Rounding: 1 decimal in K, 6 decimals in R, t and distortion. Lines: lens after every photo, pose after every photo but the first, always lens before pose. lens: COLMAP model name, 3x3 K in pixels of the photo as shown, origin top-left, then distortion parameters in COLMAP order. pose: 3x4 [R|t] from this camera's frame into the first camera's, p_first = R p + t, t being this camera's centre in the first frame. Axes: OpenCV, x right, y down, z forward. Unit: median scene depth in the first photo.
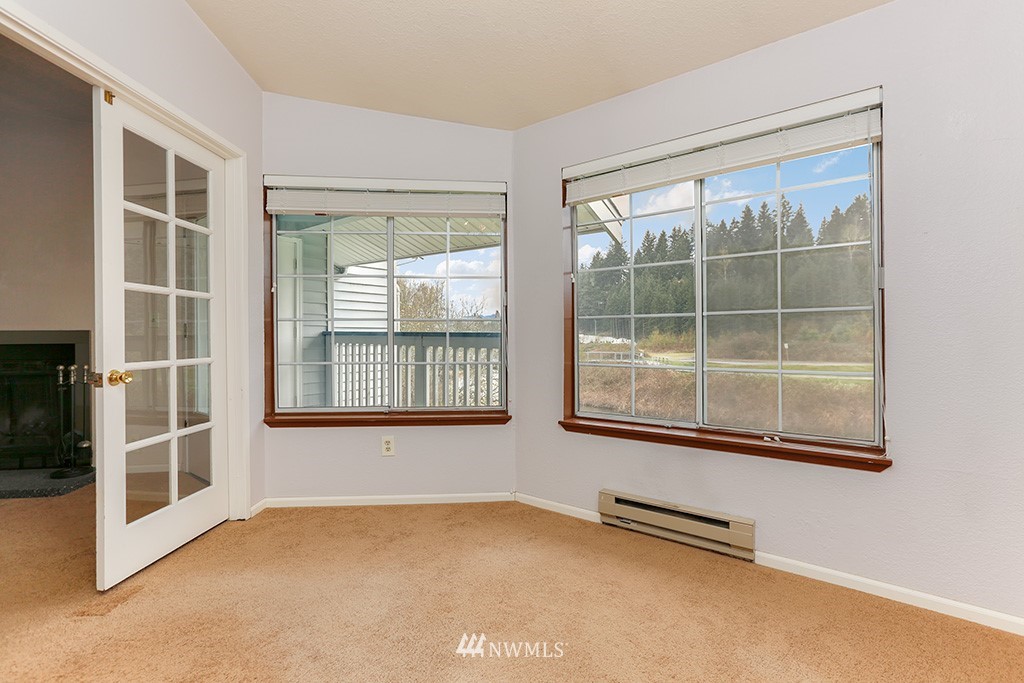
lens RADIAL K [[470.6, 0, 509.7], [0, 470.6, 340.2], [0, 0, 1]] dist [0.003936, 0.001240]
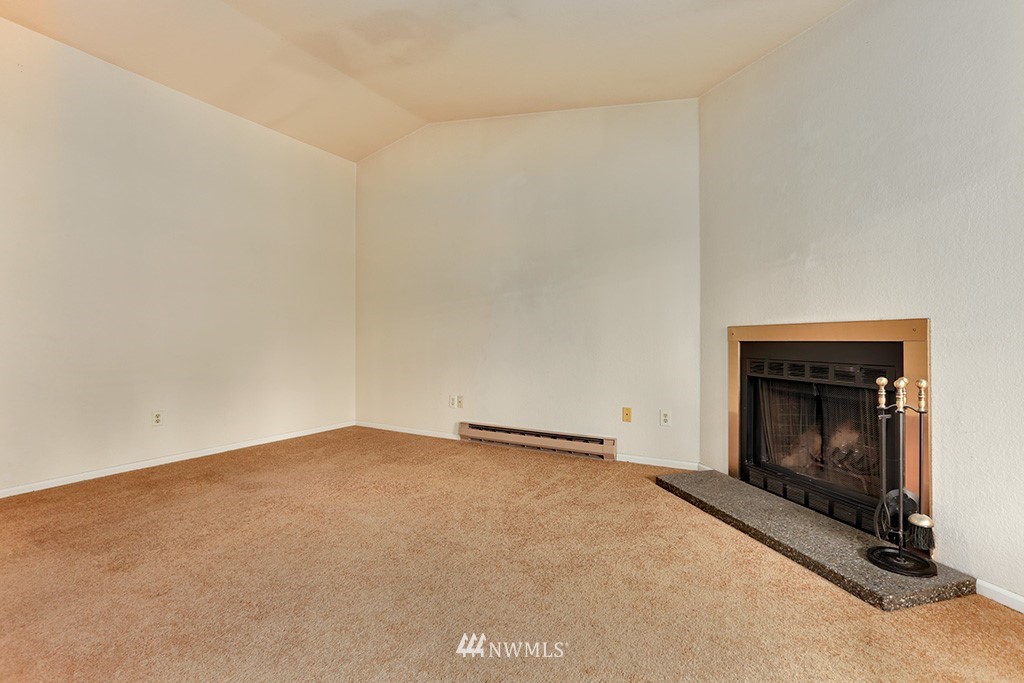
lens RADIAL K [[470.6, 0, 512.5], [0, 470.6, 341.6], [0, 0, 1]] dist [0.003936, 0.001240]
pose [[0.157527, 0.018640, -0.987339, -0.416601], [0.012742, 0.999700, 0.020906, -0.013085], [0.987433, -0.015874, 0.157242, 0.425430]]
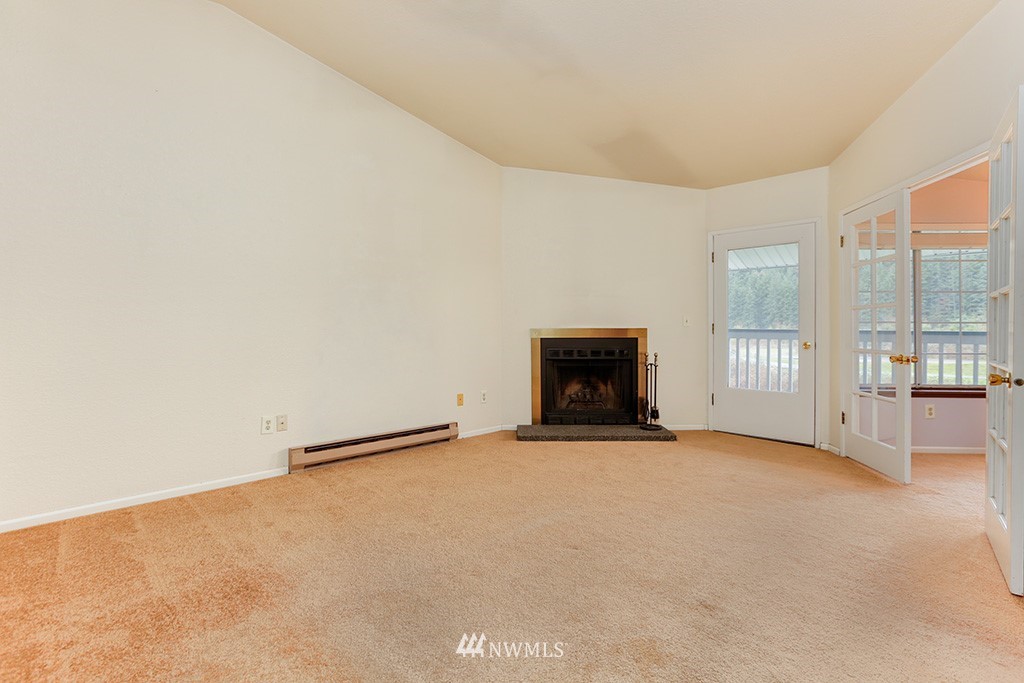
lens RADIAL K [[470.6, 0, 521.7], [0, 470.6, 334.0], [0, 0, 1]] dist [0.003936, 0.001240]
pose [[0.996516, 0.004307, -0.083292, -1.165906], [-0.004146, 0.999989, 0.002106, -0.006613], [0.083300, -0.001753, 0.996523, -0.444977]]
